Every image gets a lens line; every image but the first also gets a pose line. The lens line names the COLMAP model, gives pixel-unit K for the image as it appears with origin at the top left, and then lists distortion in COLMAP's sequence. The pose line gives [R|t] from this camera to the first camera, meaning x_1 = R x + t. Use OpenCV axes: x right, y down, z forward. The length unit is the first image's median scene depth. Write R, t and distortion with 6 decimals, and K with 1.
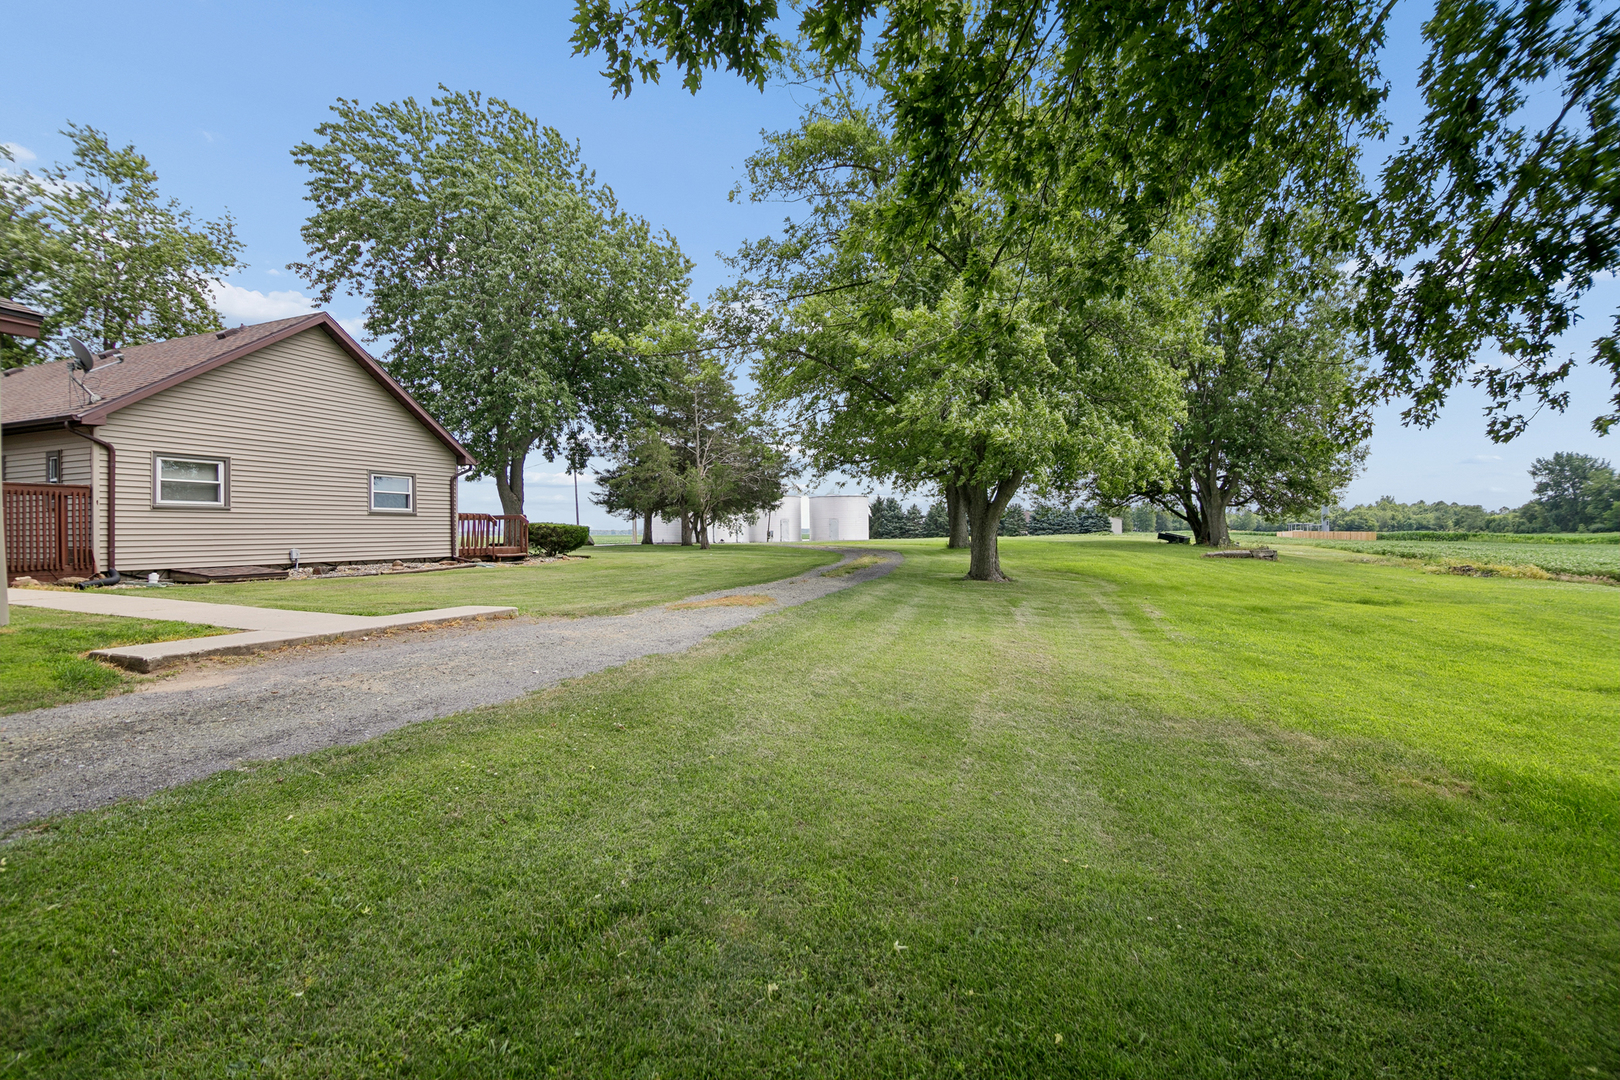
lens RADIAL K [[723.0, 0, 812.2], [0, 723.0, 522.3], [0, 0, 1]] dist [0.002018, -0.011793]
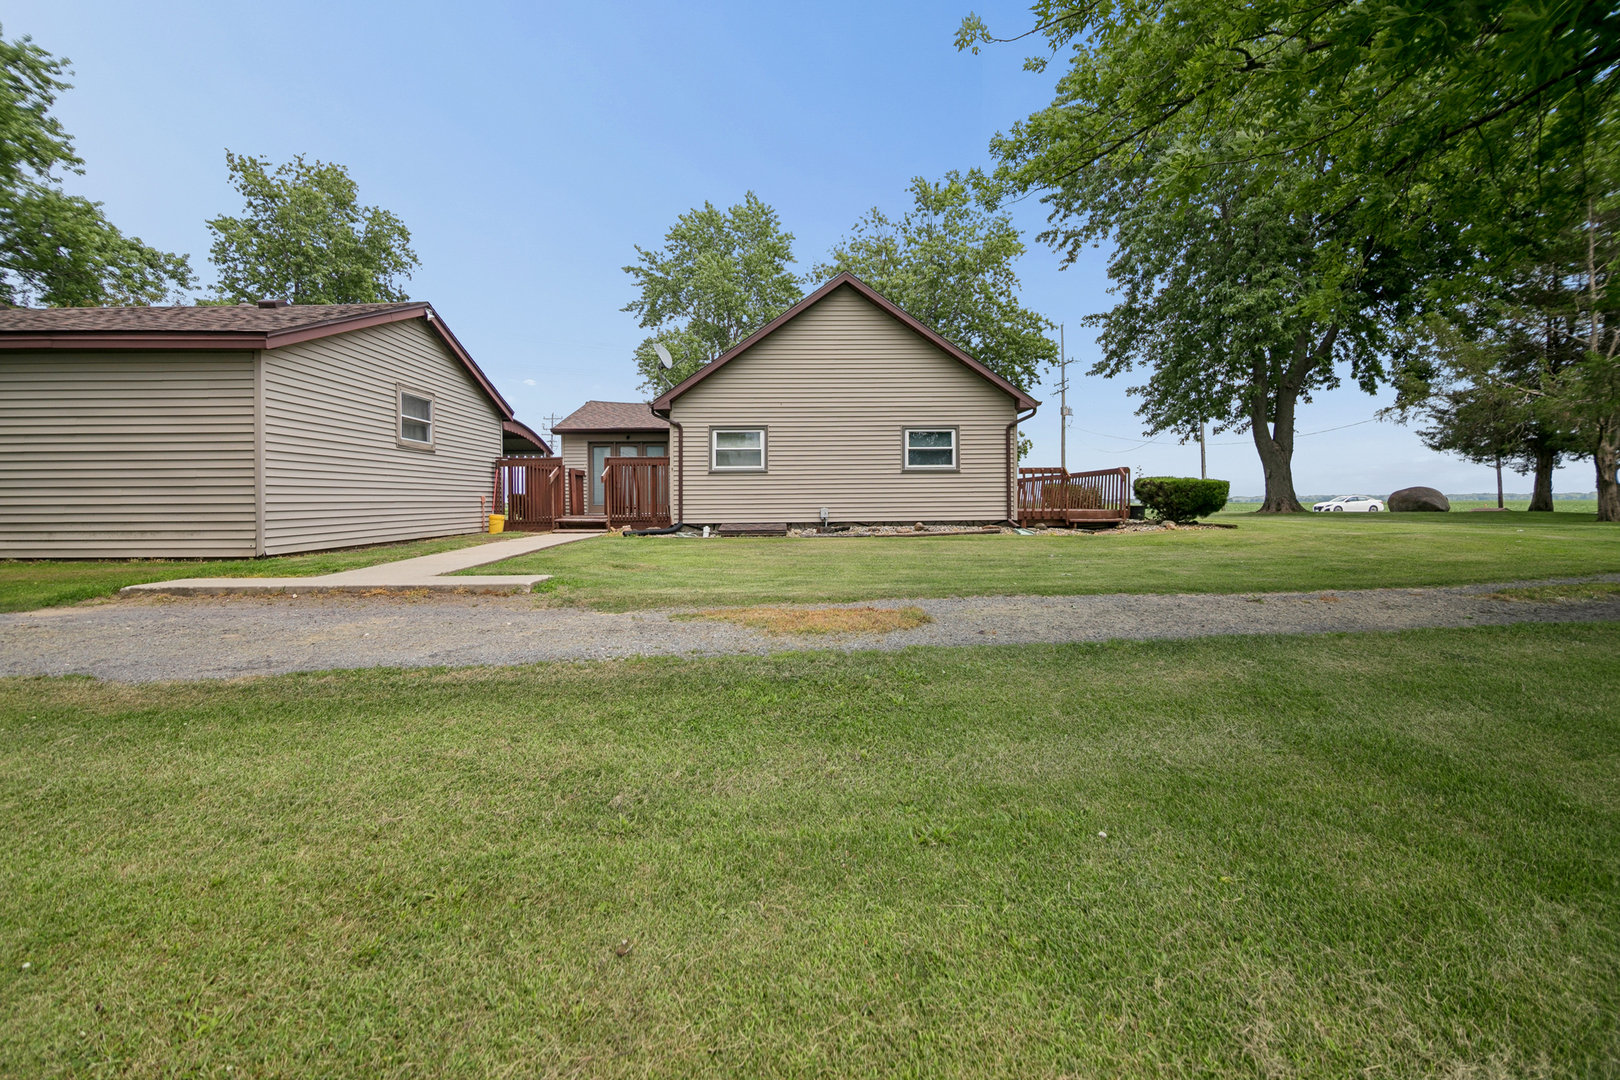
lens RADIAL K [[723.0, 0, 812.2], [0, 723.0, 522.3], [0, 0, 1]] dist [0.002018, -0.011793]
pose [[0.392920, 0.026012, -0.919205, 0.183580], [0.019744, 0.999131, 0.036714, 0.014746], [0.919361, -0.032574, 0.392064, 0.456739]]
